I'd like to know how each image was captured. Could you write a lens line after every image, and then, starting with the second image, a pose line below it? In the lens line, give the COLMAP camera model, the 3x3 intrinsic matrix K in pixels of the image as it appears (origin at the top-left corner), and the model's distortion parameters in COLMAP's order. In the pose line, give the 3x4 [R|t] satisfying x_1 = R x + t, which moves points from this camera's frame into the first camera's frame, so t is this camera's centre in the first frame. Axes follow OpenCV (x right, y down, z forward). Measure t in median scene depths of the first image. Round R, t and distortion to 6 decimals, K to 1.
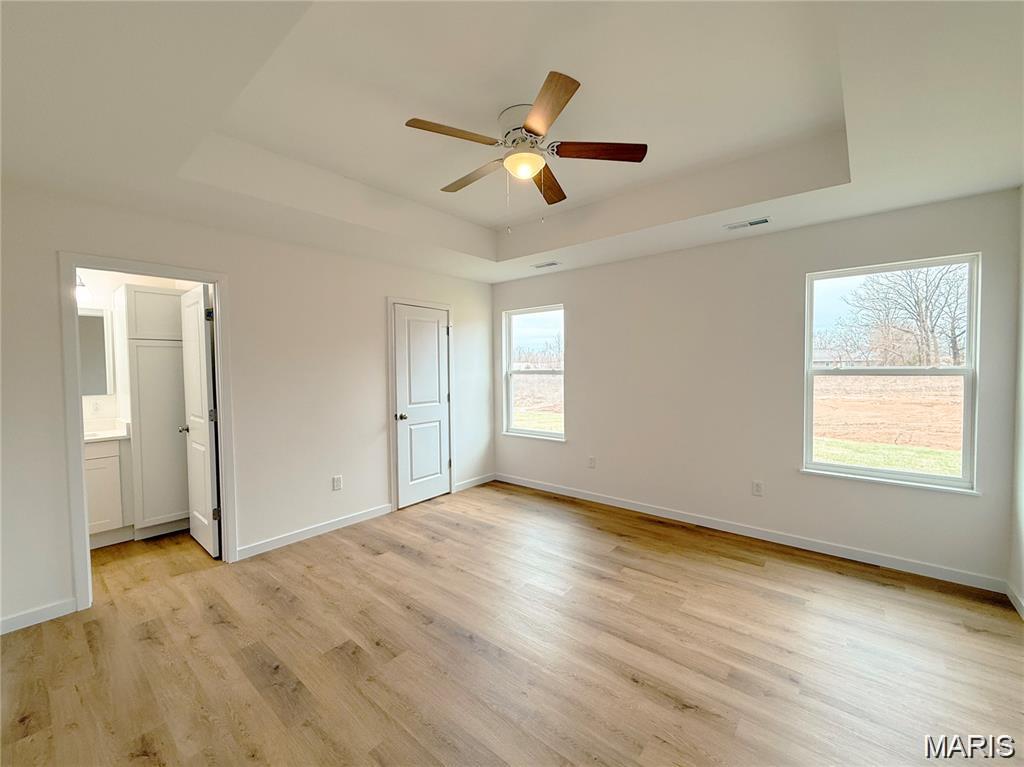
lens RADIAL K [[414.7, 0, 522.2], [0, 414.7, 379.3], [0, 0, 1]] dist [0.001480, -0.000060]
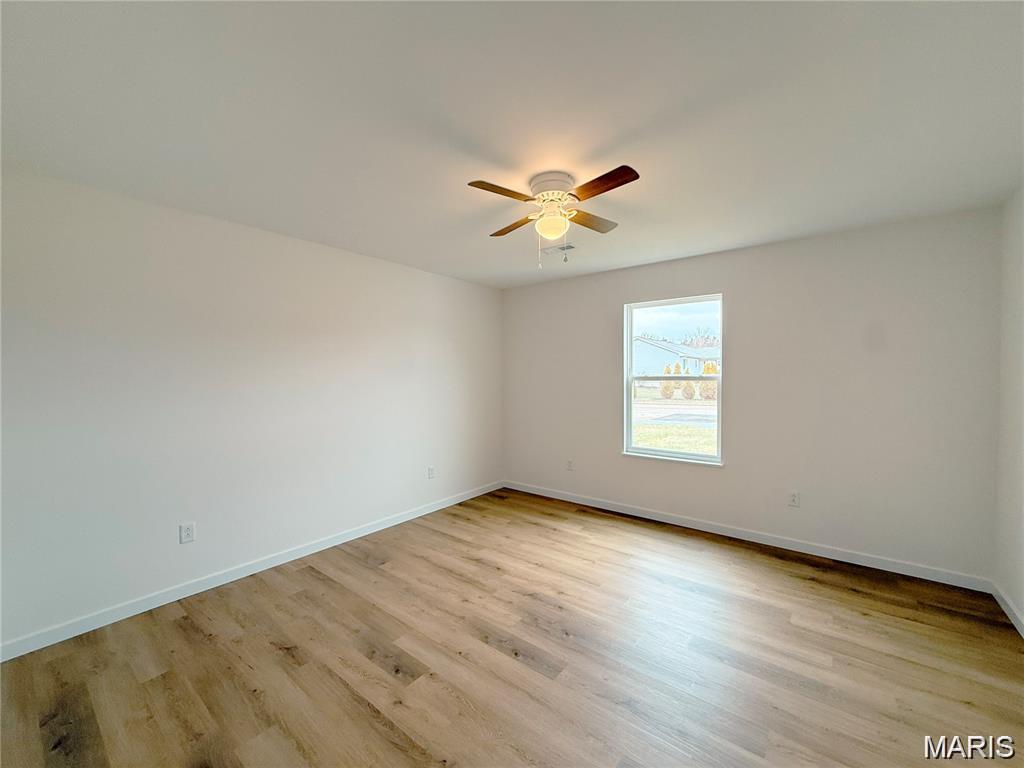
lens RADIAL K [[407.4, 0, 519.5], [0, 407.4, 383.1], [0, 0, 1]] dist [-0.001638, 0.000027]
pose [[0.999956, -0.002987, 0.008899, -0.120263], [0.003034, 0.999981, -0.005281, -0.002138], [-0.008883, 0.005308, 0.999946, 0.093868]]
